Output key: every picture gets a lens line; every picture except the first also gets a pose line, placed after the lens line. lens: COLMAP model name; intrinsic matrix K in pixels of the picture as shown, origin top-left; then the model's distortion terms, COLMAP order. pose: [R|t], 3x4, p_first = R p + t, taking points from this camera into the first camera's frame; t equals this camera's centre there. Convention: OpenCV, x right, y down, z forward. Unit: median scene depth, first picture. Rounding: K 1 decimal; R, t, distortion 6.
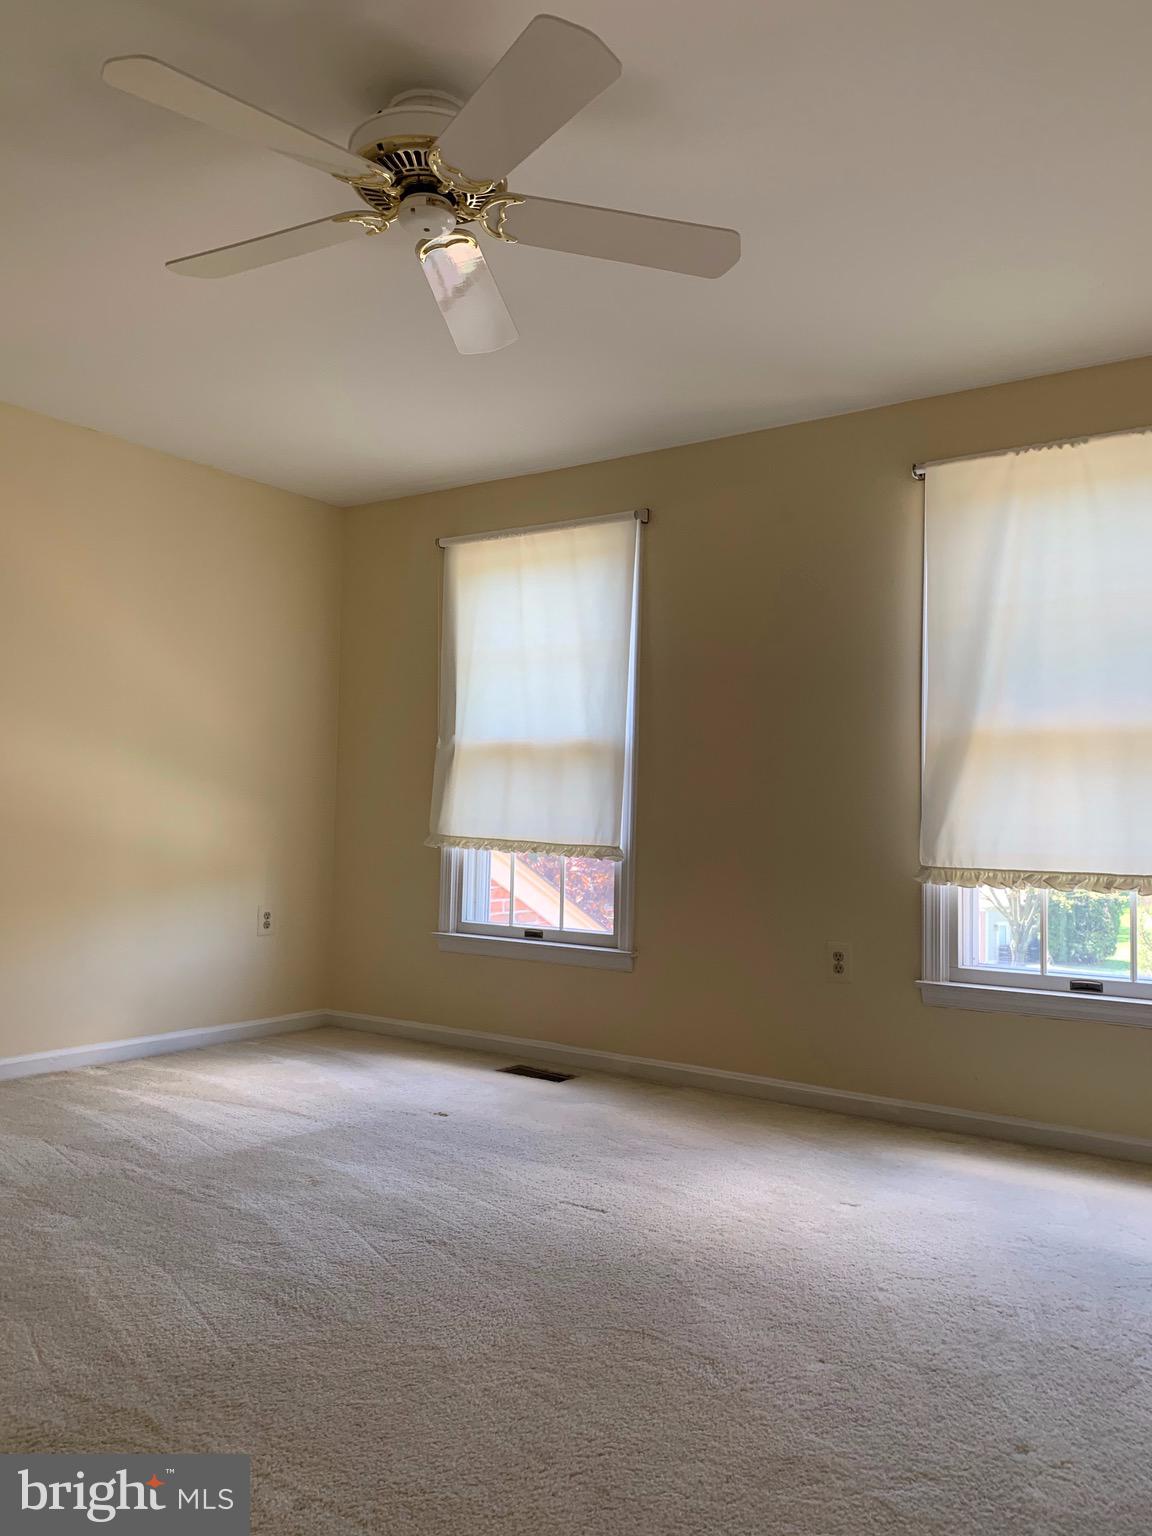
lens RADIAL K [[1138.9, 0, 576.0], [0, 1138.9, 768.0], [0, 0, 1]] dist [0.043348, -0.000692]
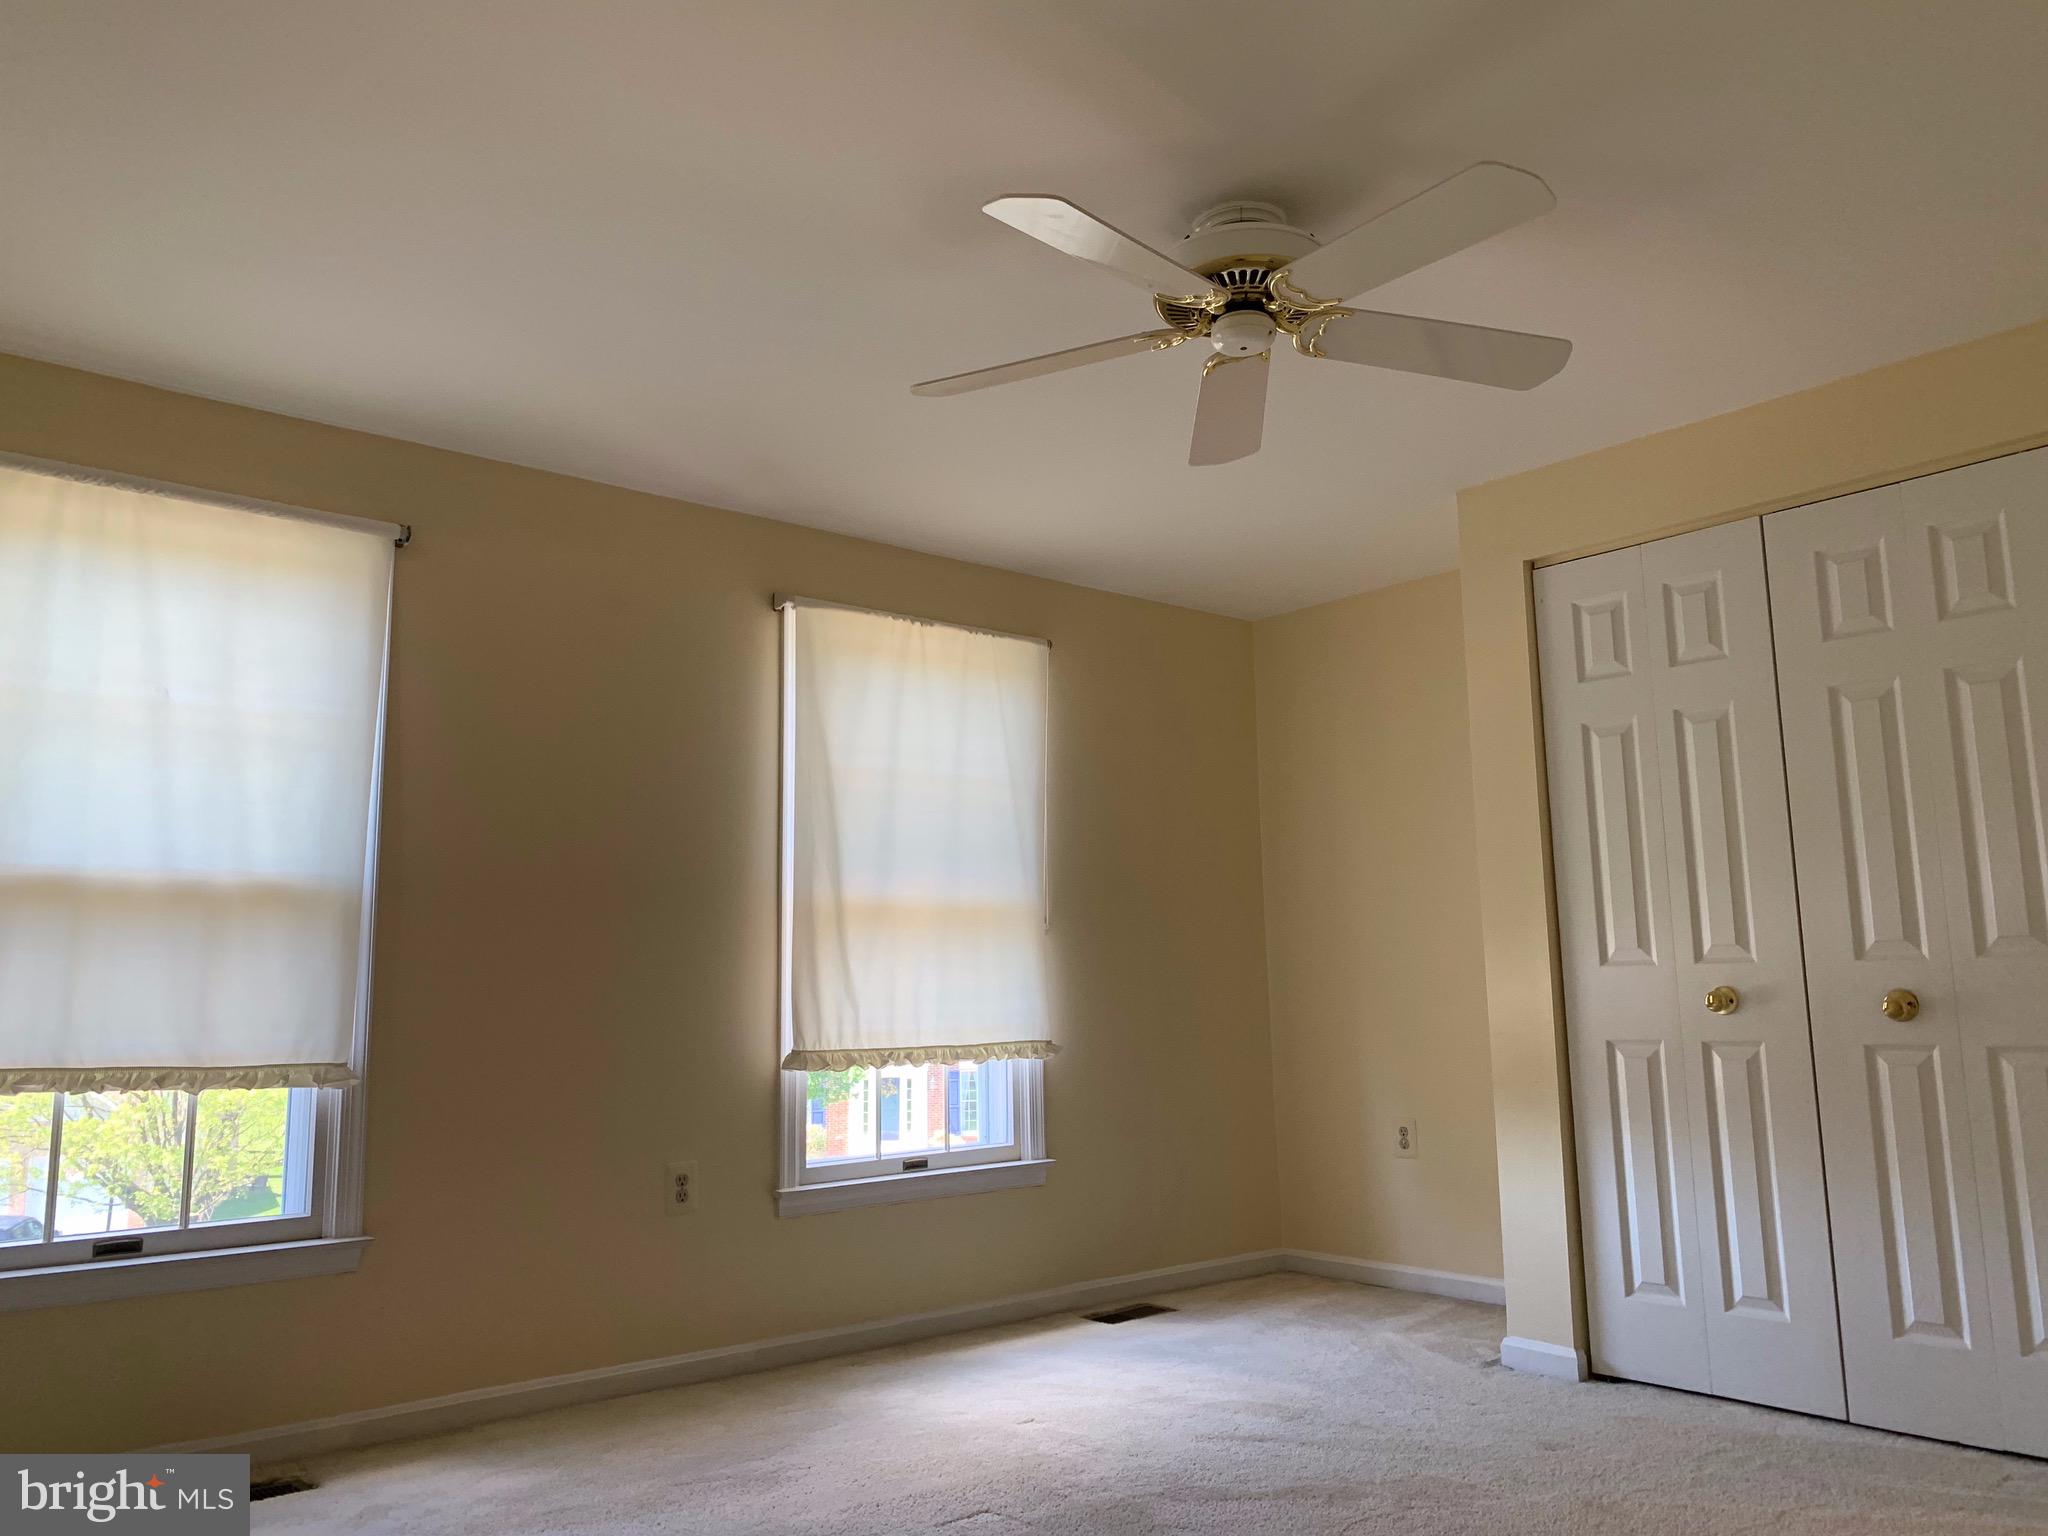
lens RADIAL K [[1552.4, 0, 1024.0], [0, 1552.4, 768.0], [0, 0, 1]] dist [0.004715, 0.001521]
pose [[0.264611, 0.115905, 0.957365, -0.755895], [-0.017645, 0.993167, -0.115363, 0.003580], [-0.964194, 0.013633, 0.264848, 0.490069]]
